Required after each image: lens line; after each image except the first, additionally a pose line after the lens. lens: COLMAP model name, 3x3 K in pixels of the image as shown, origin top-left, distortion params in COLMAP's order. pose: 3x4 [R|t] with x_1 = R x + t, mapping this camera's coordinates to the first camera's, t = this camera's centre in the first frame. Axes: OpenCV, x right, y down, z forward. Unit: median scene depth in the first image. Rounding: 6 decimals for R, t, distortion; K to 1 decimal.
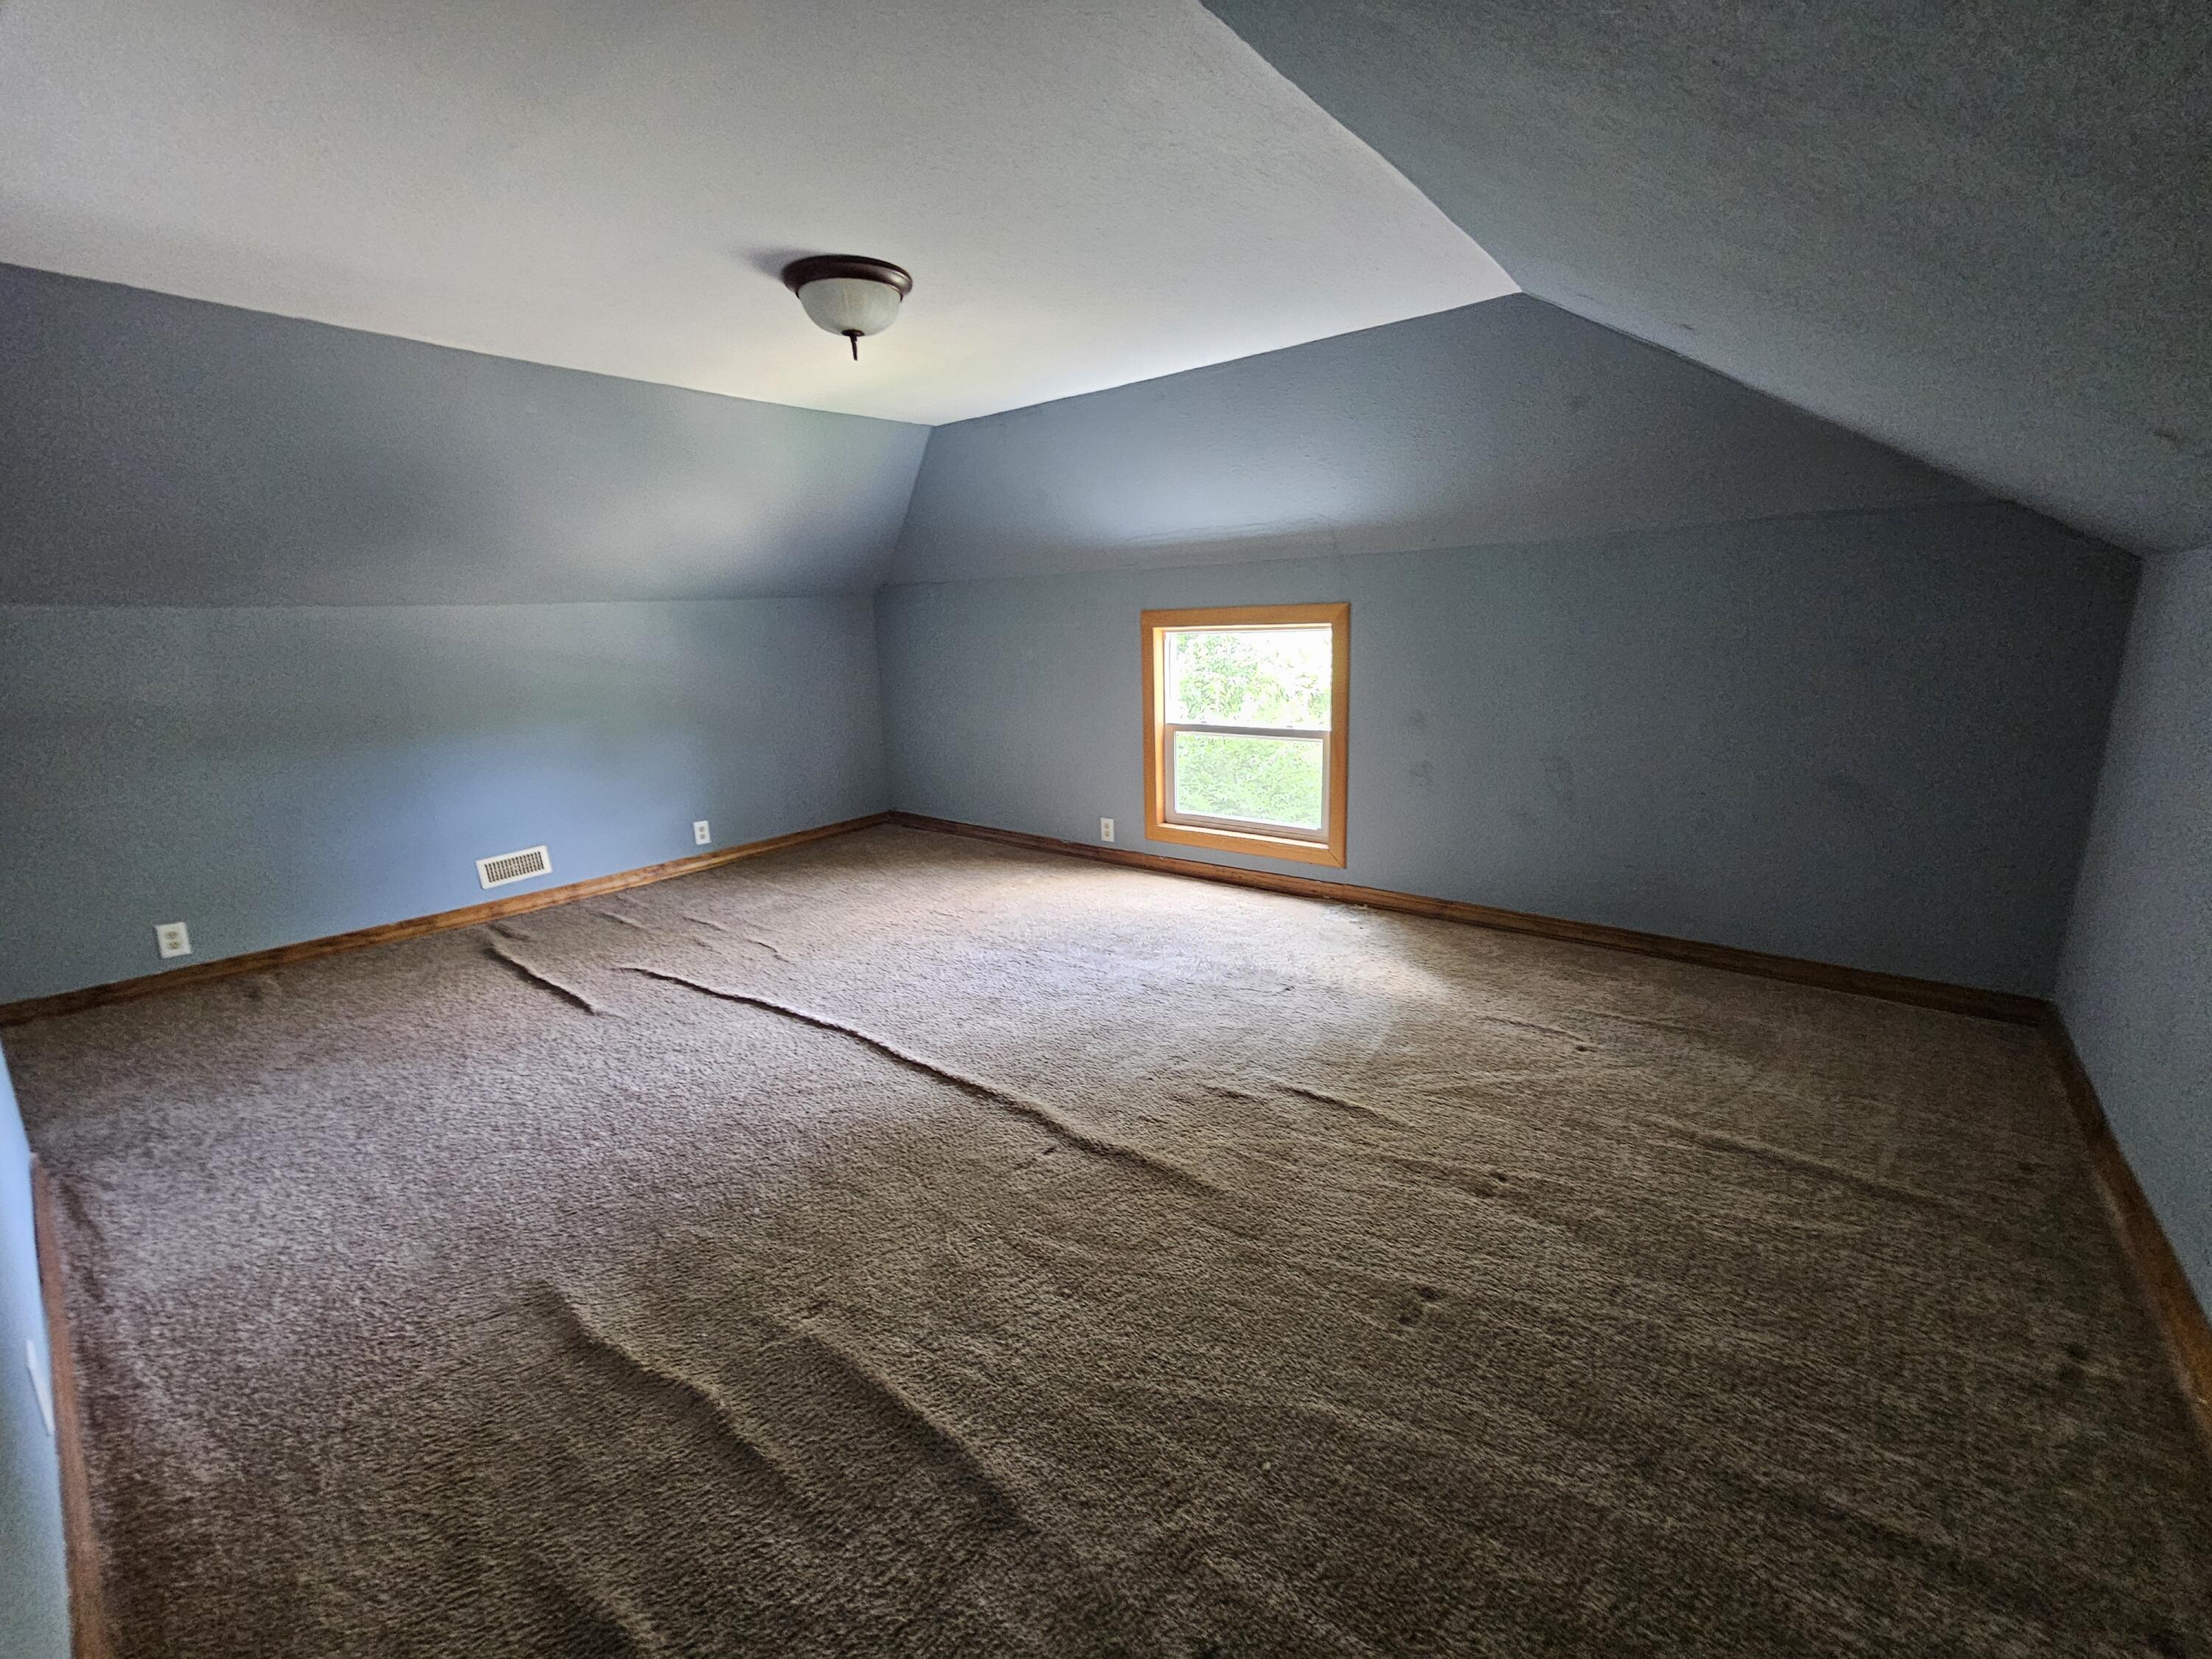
lens RADIAL K [[909.5, 0, 1114.6], [0, 909.5, 826.9], [0, 0, 1]] dist [-0.005633, 0.002095]
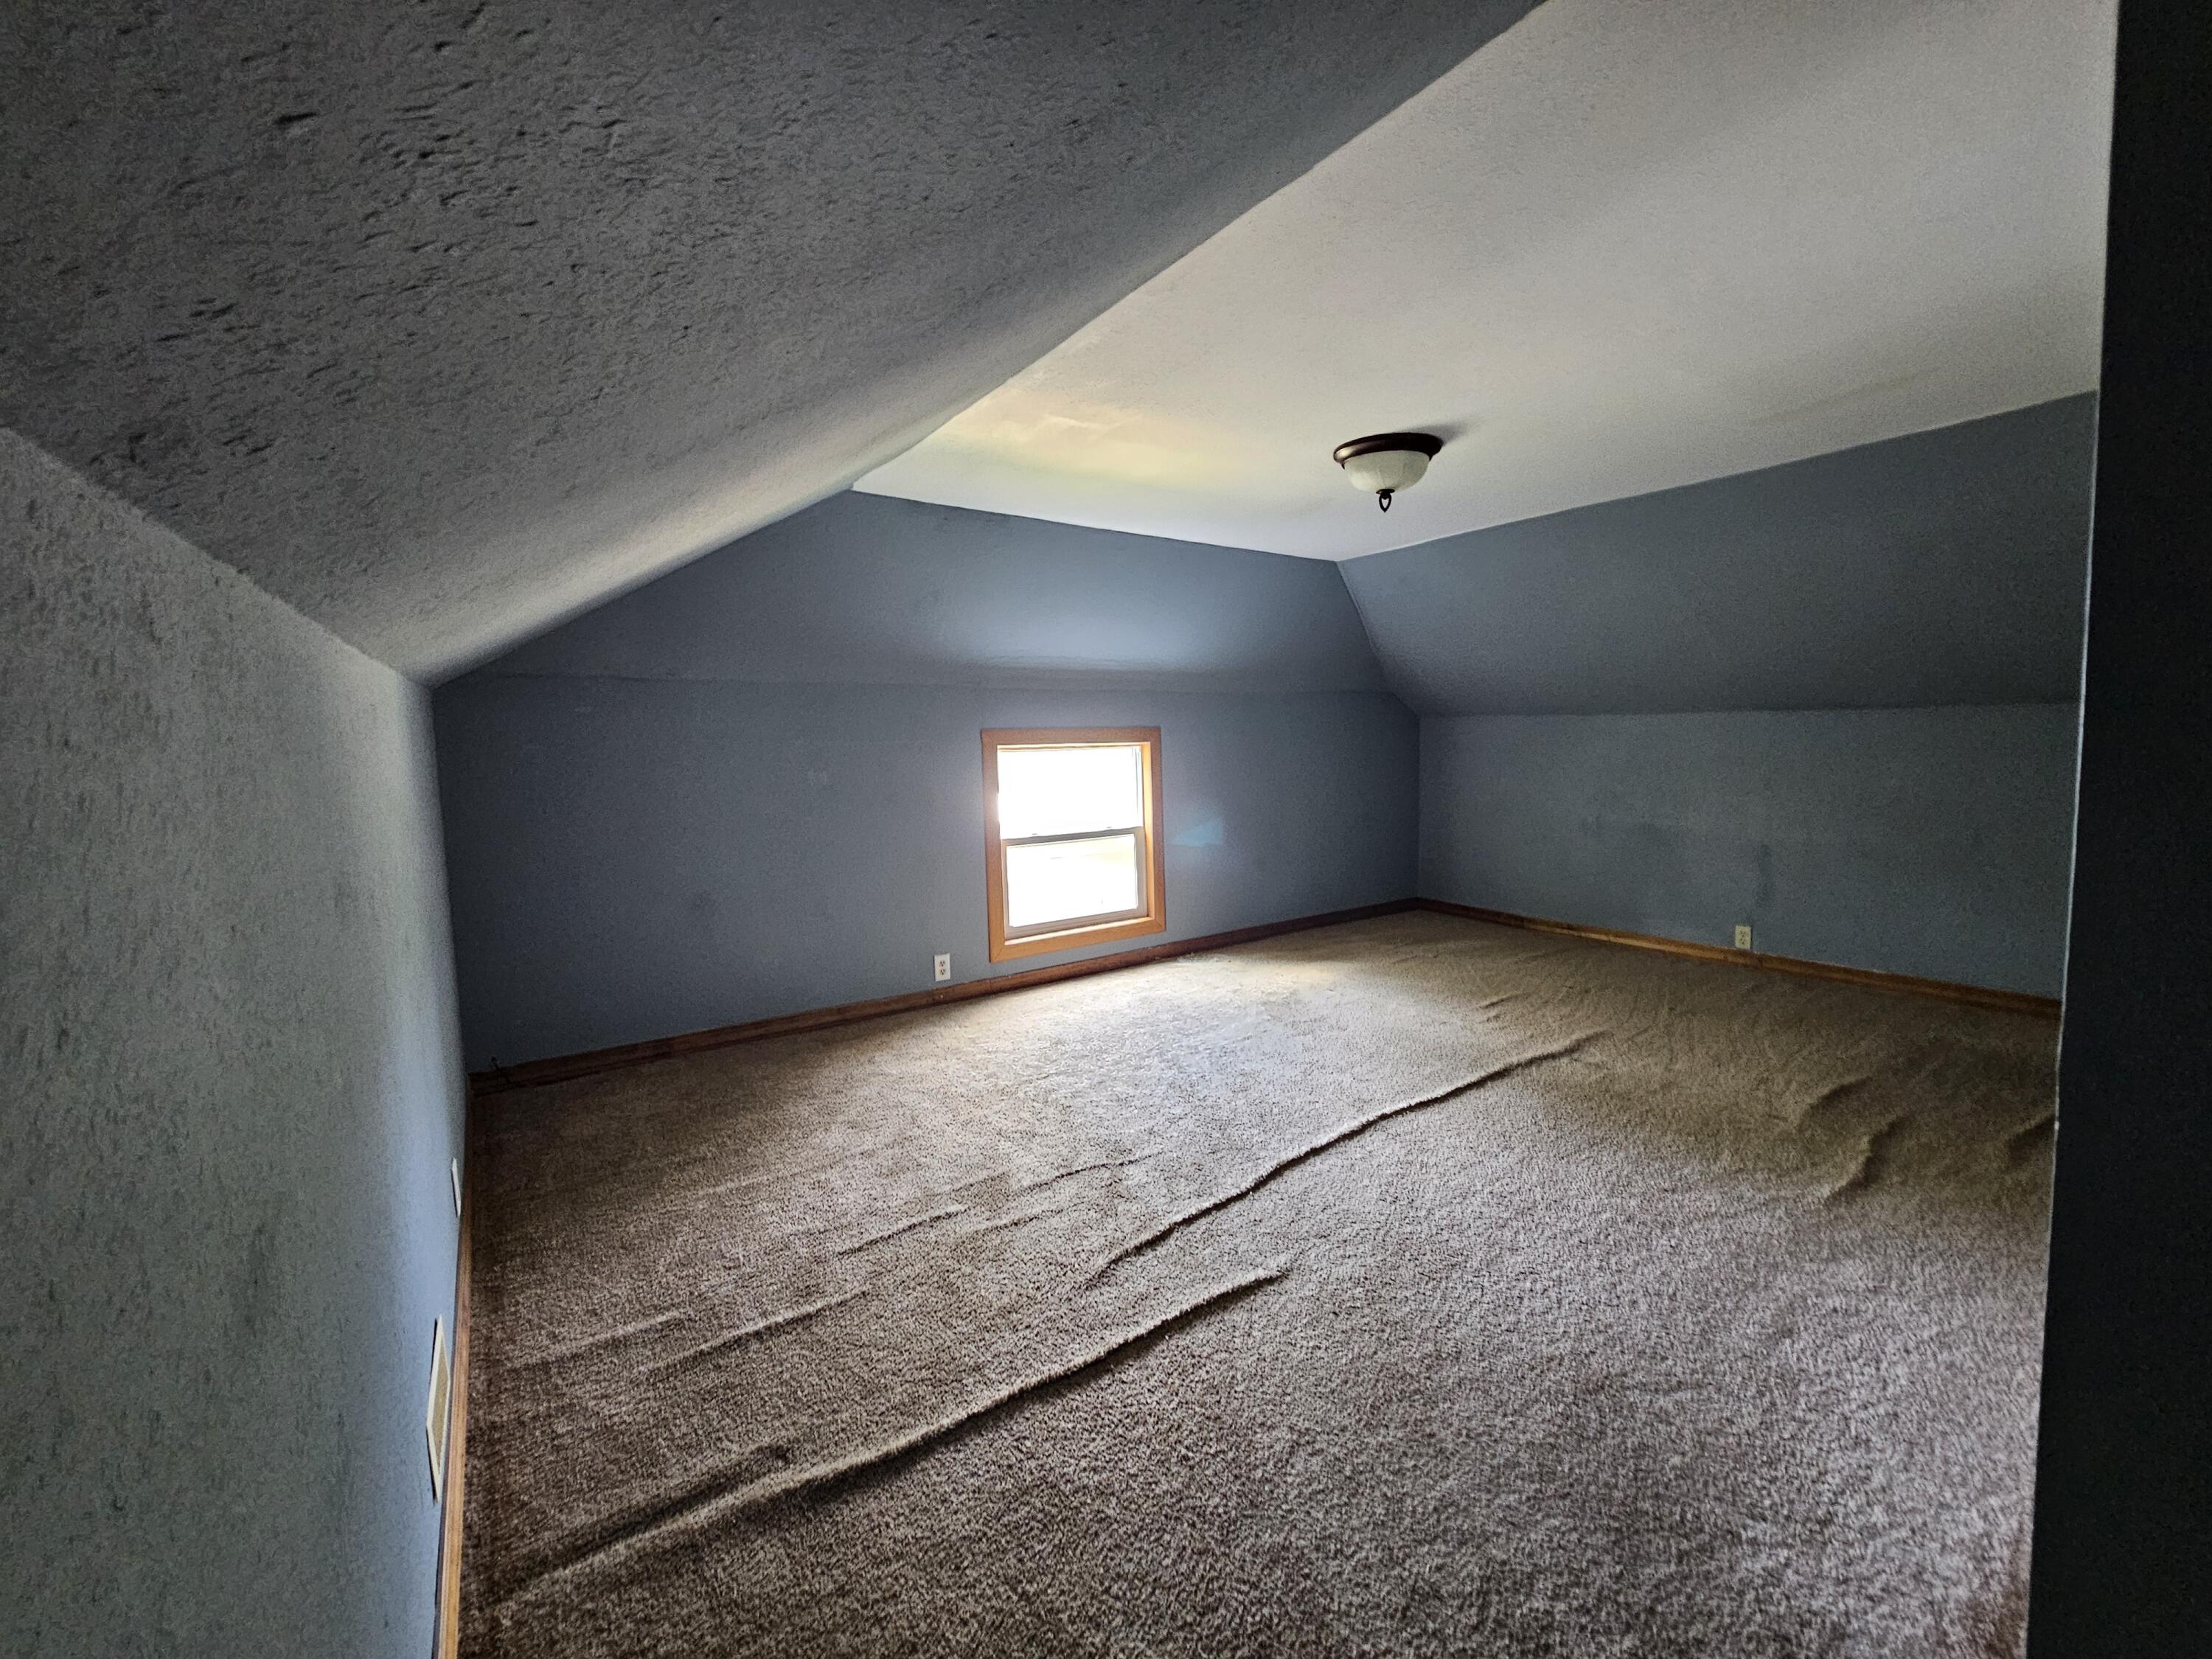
lens RADIAL K [[909.5, 0, 1114.6], [0, 909.5, 826.9], [0, 0, 1]] dist [-0.005633, 0.002095]
pose [[0.282214, -0.073159, 0.956558, -1.181694], [0.220704, 0.975295, 0.009478, -0.150716], [-0.933619, 0.208442, 0.291389, 0.810064]]
